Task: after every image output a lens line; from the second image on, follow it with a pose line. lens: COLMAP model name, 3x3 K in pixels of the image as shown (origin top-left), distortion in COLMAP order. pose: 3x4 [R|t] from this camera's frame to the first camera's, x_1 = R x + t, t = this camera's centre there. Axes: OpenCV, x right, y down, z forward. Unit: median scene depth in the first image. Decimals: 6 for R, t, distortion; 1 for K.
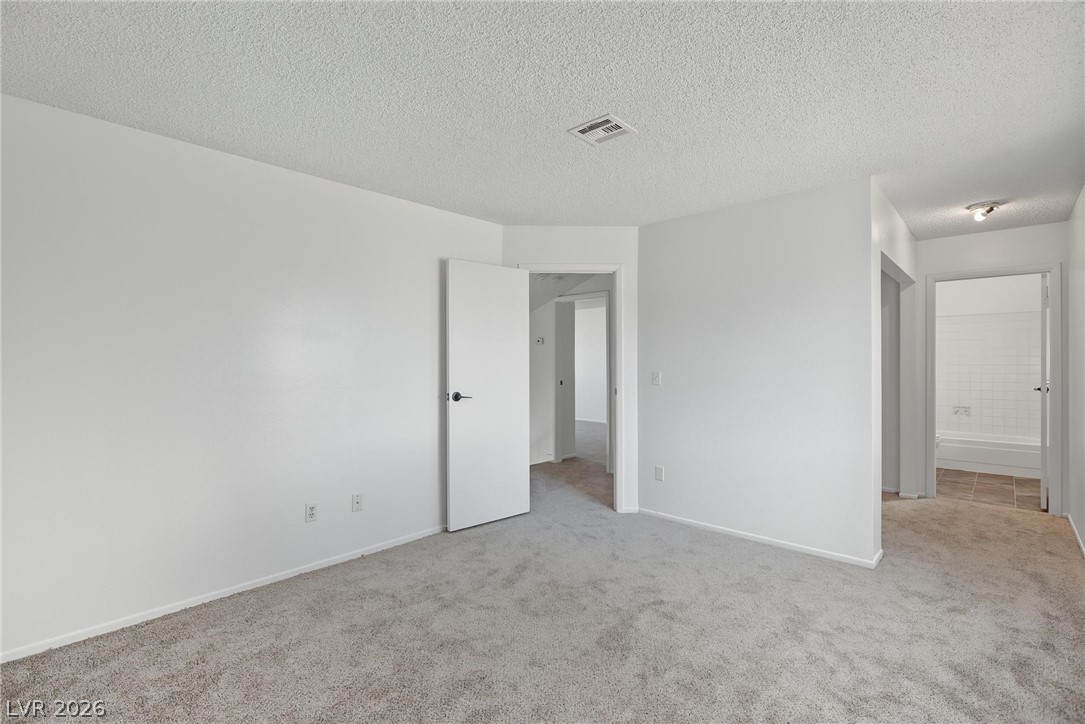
lens RADIAL K [[500.1, 0, 538.8], [0, 500.1, 363.4], [0, 0, 1]] dist [0.000256, 0.000133]
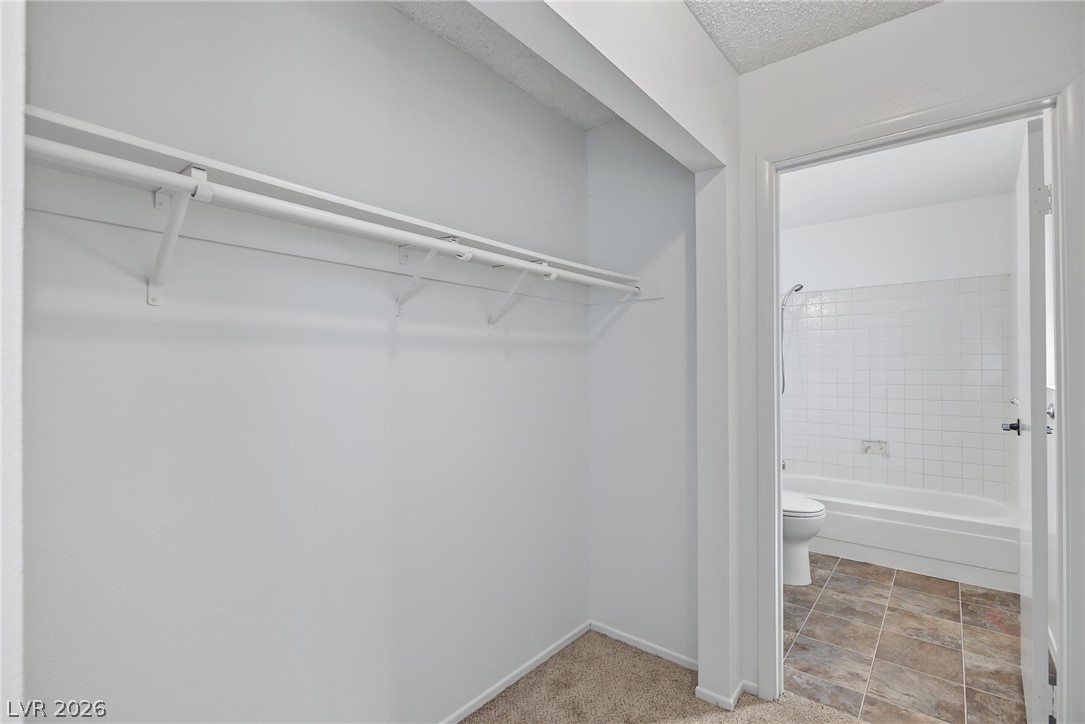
lens RADIAL K [[500.1, 0, 538.8], [0, 500.1, 363.4], [0, 0, 1]] dist [0.000256, 0.000133]
pose [[0.997861, -0.003818, 0.065265, 0.543040], [0.004396, 0.999952, -0.008710, -0.001593], [-0.065229, 0.008978, 0.997830, 0.575226]]
